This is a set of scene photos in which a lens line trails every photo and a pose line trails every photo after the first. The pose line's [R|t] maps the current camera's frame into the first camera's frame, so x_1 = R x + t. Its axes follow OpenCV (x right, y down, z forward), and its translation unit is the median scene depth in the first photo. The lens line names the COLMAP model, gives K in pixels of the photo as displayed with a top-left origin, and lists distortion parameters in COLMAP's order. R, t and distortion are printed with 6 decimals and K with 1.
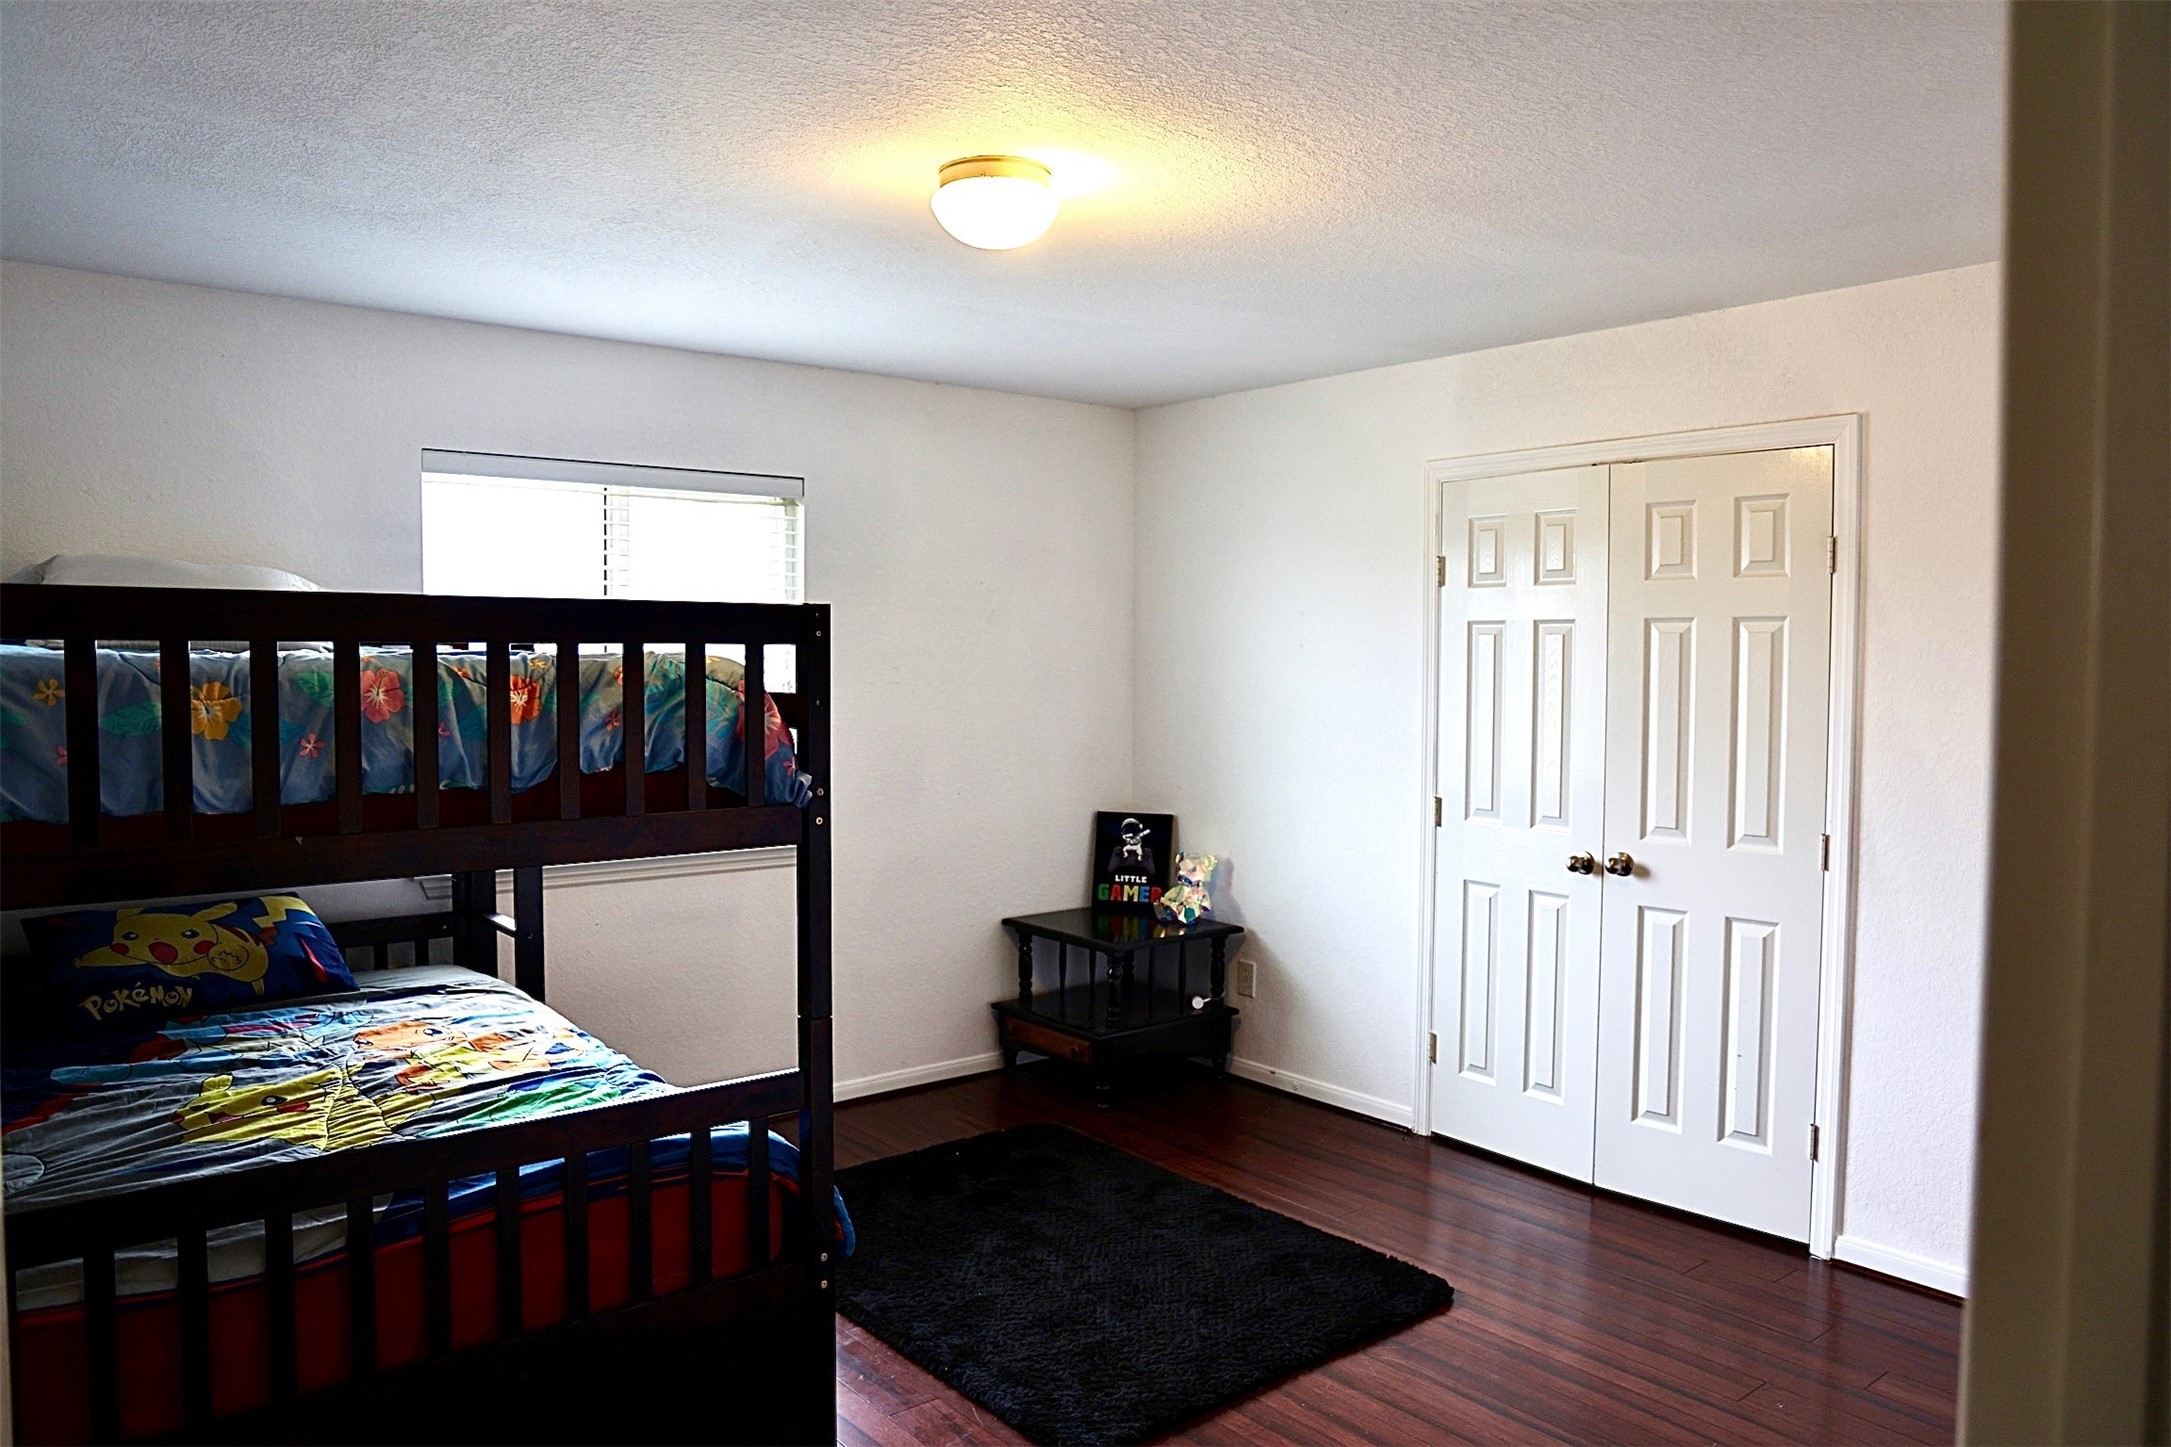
lens RADIAL K [[1527.9, 0, 1096.4], [0, 1527.9, 730.9], [0, 0, 1]] dist [-0.095472, 0.075613]
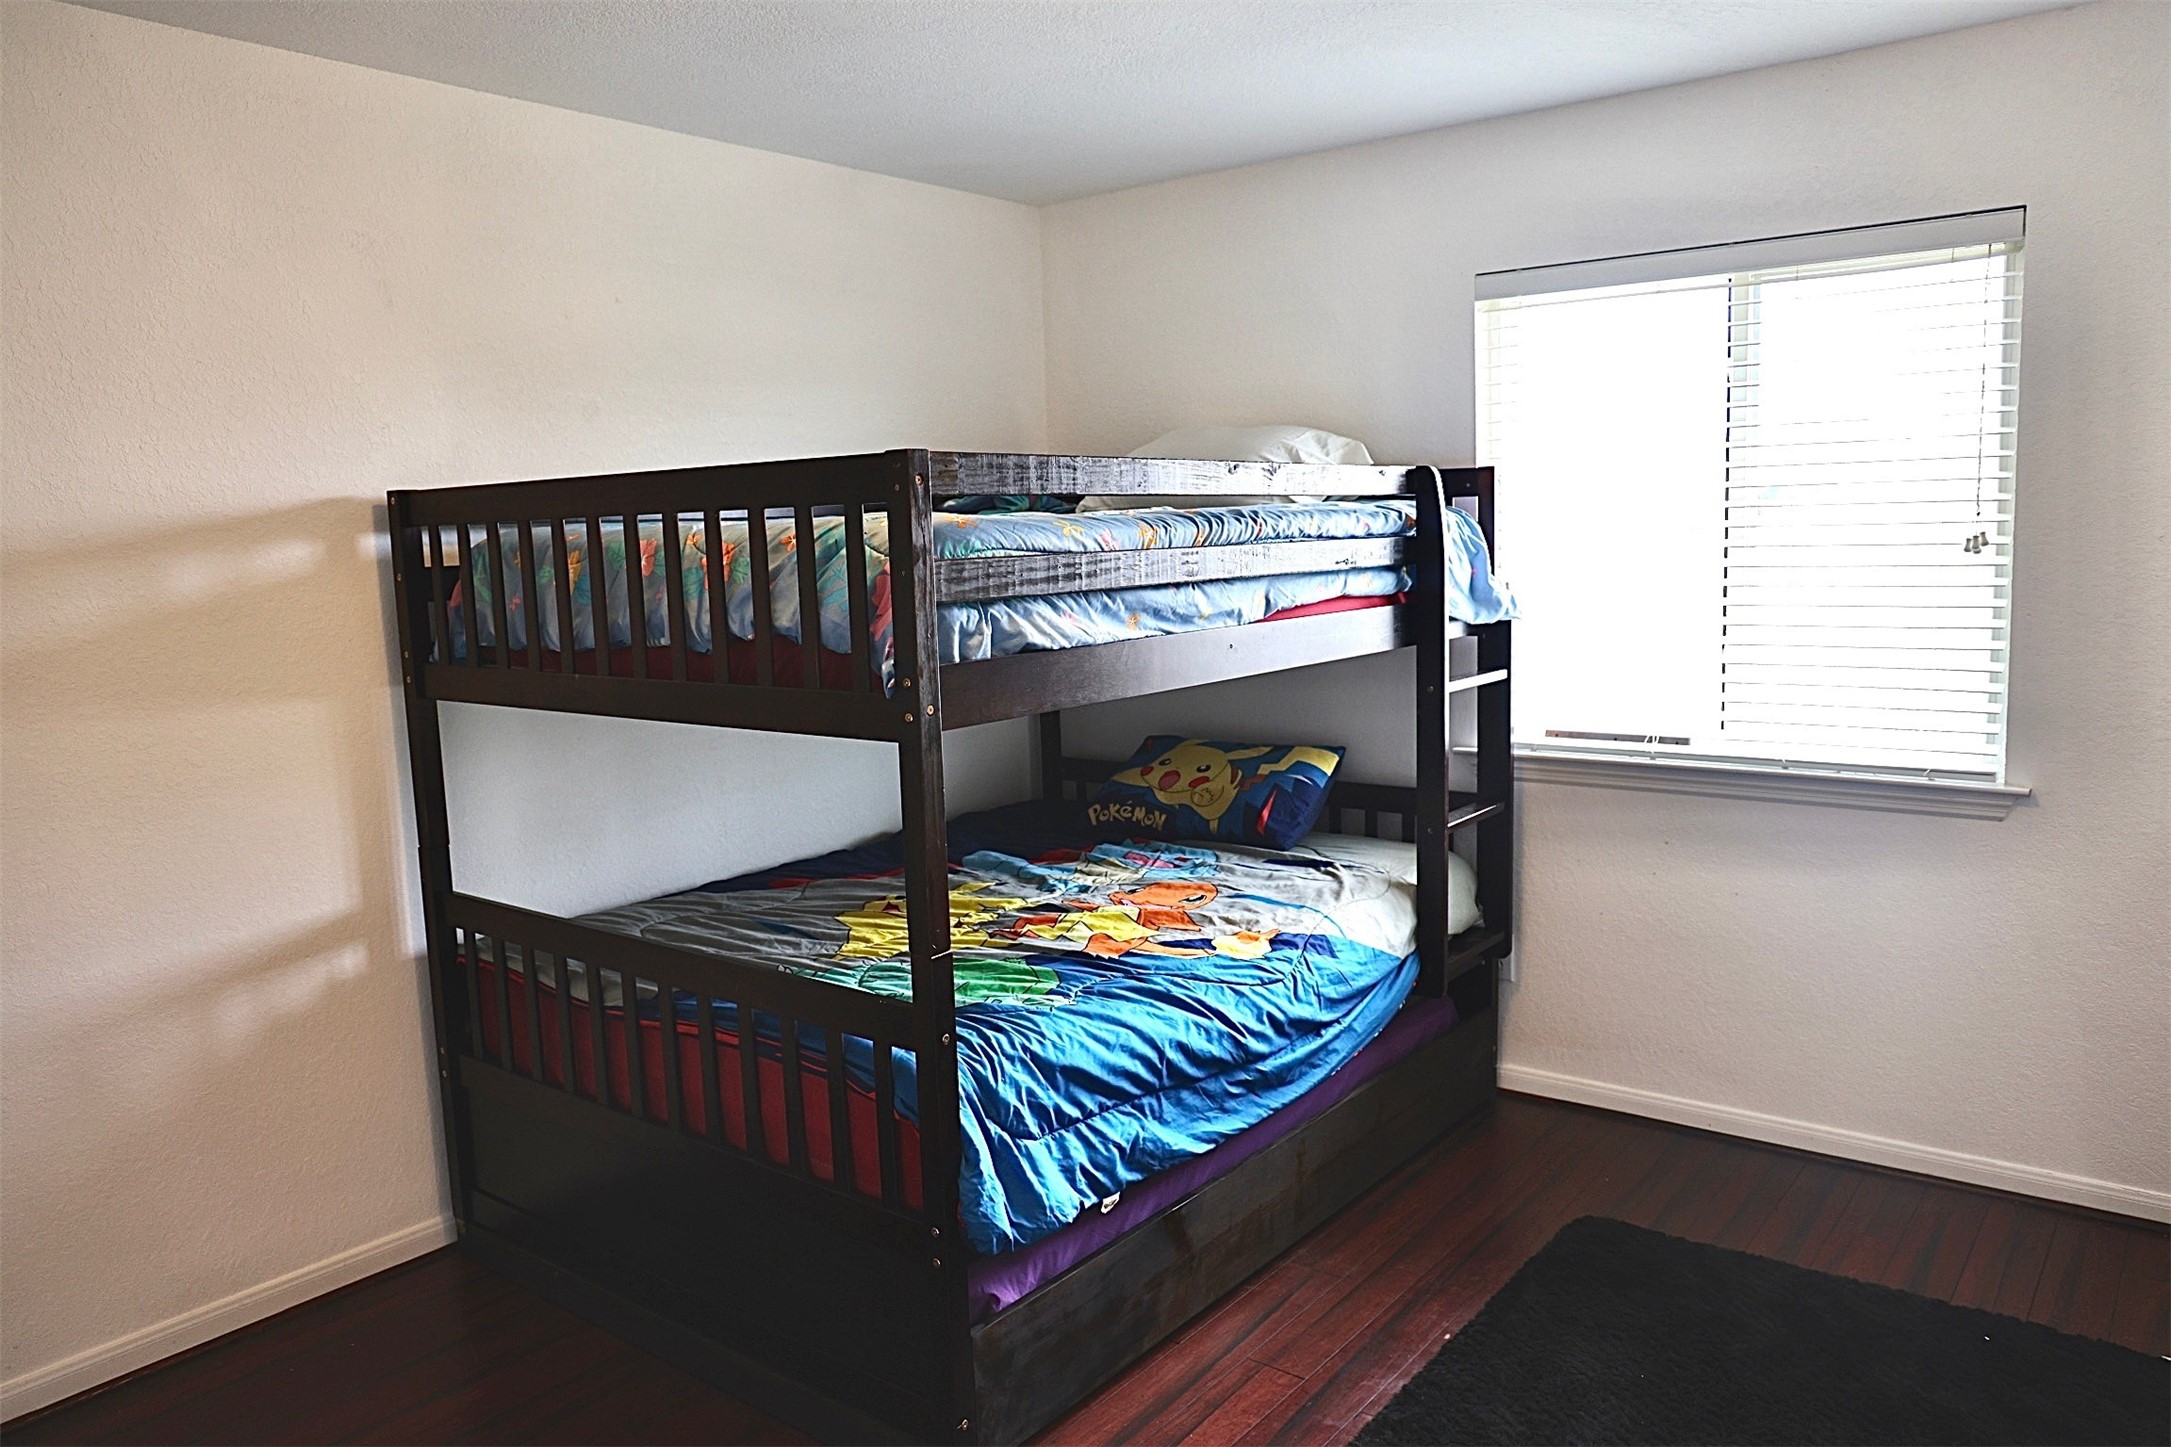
lens RADIAL K [[1544.4, 0, 1085.5], [0, 1544.4, 723.5], [0, 0, 1]] dist [-0.002675, 0.001205]
pose [[0.218014, 0.120462, -0.968483, 0.435215], [-0.022208, 0.992709, 0.118476, -0.028230], [0.975693, -0.004322, 0.219099, 0.597022]]
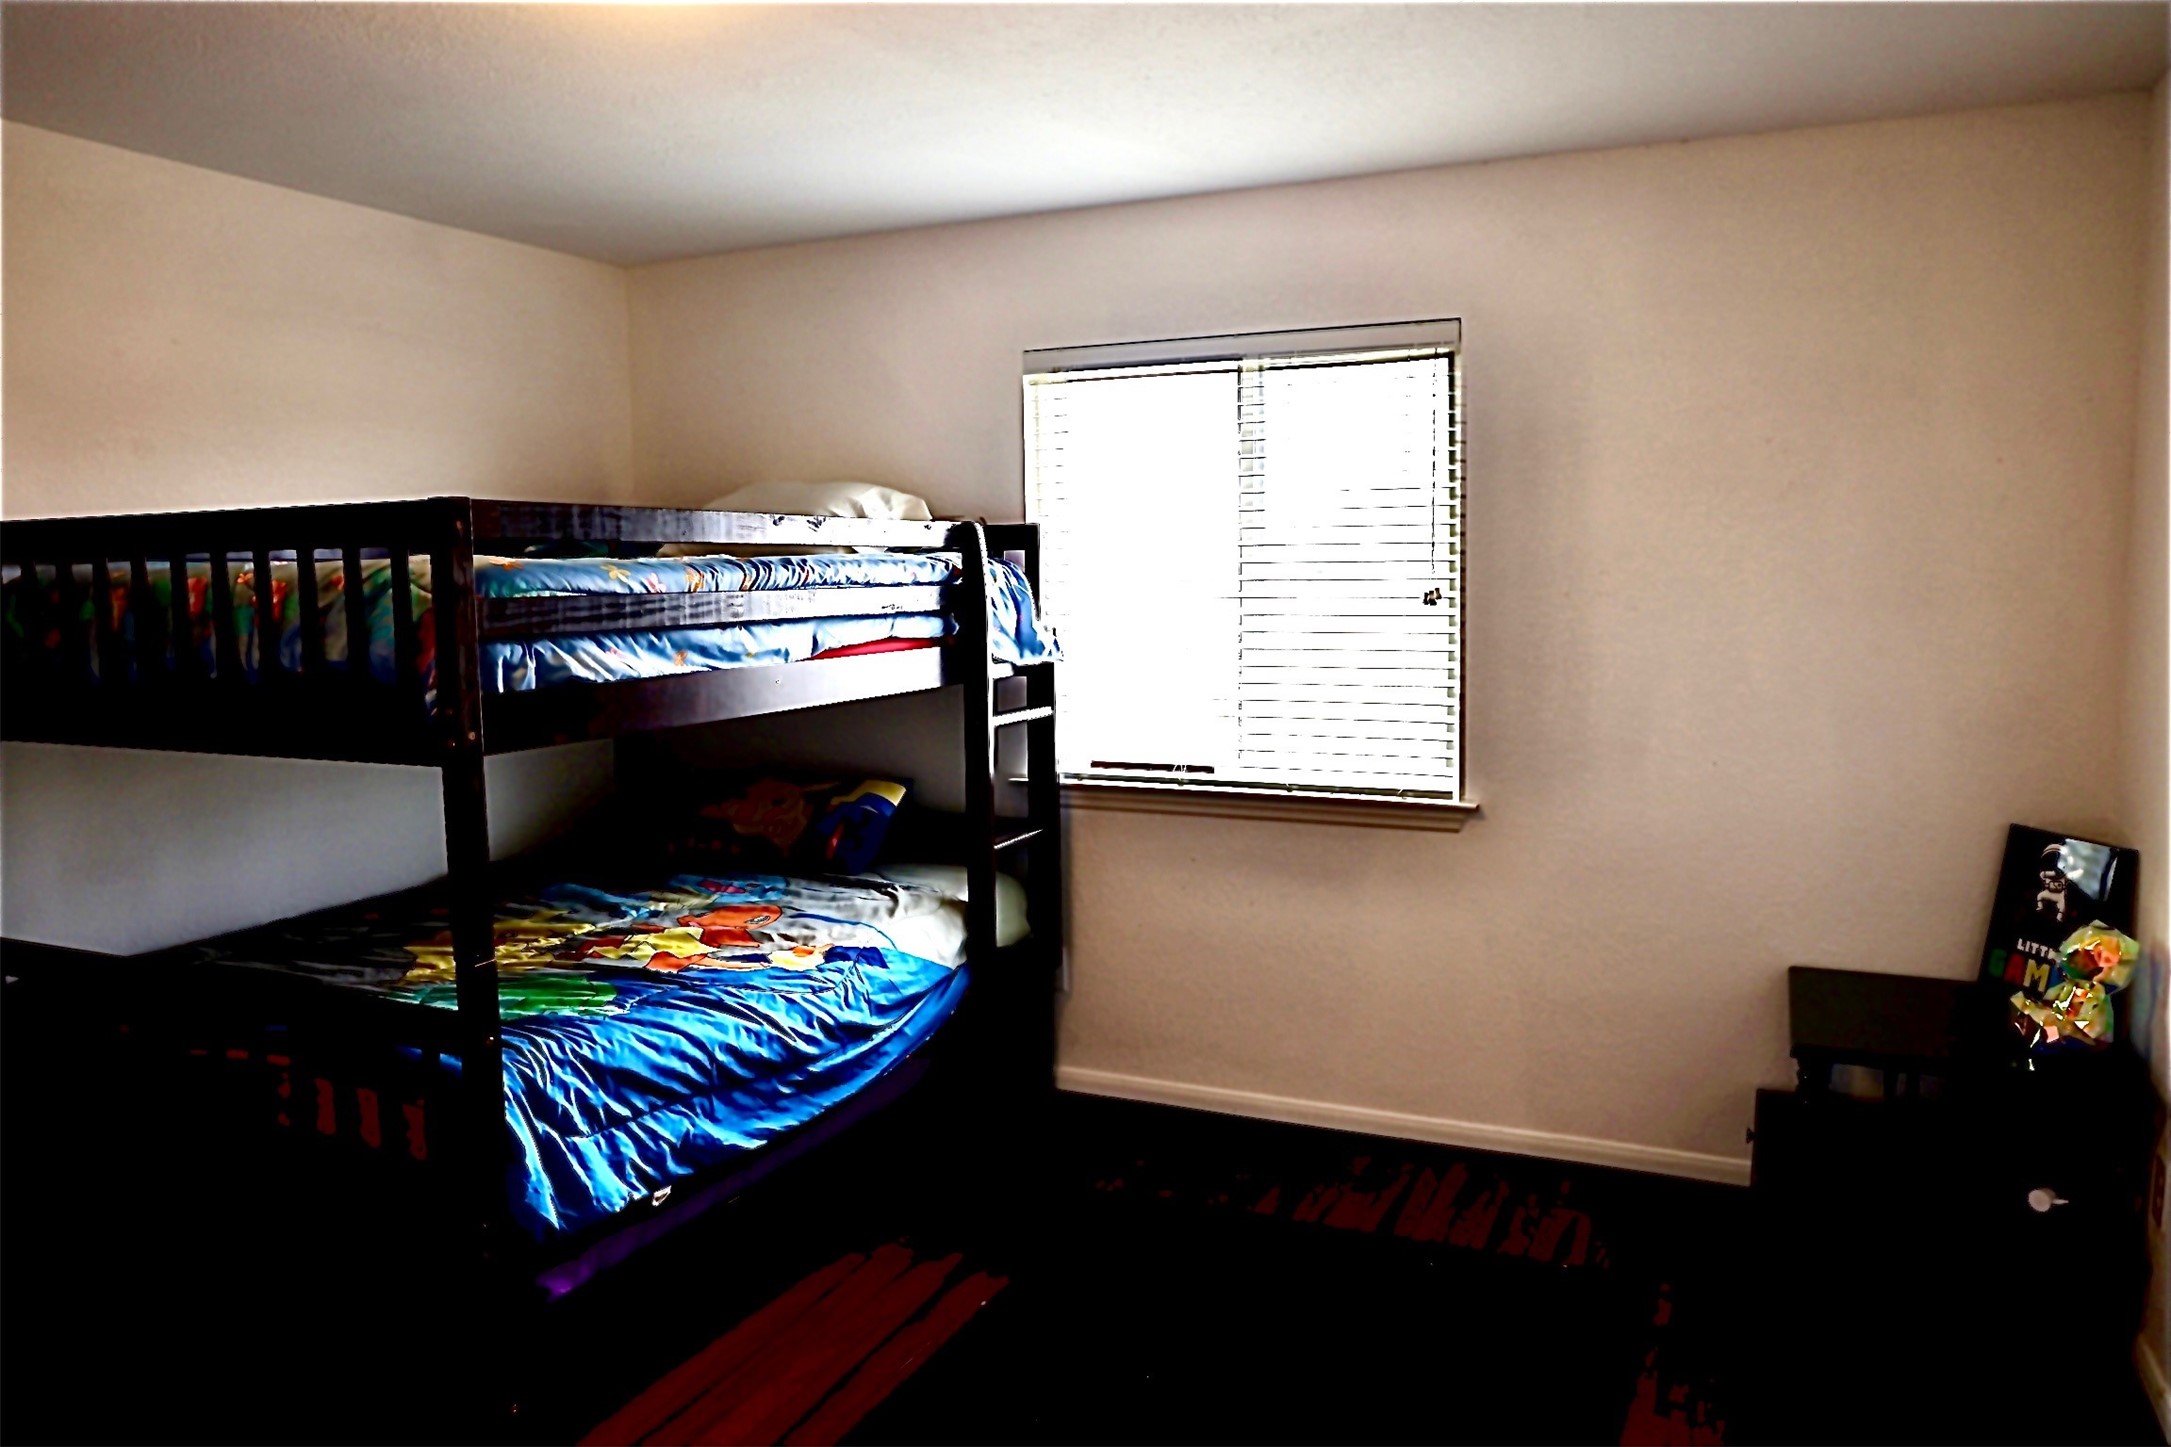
lens RADIAL K [[1595.3, 0, 1085.5], [0, 1595.3, 723.5], [0, 0, 1]] dist [-0.022987, 0.003579]
pose [[0.413201, 0.083454, -0.906808, 0.566933], [-0.034019, 0.996511, 0.076208, -0.026244], [0.910004, -0.000640, 0.414598, 0.629262]]
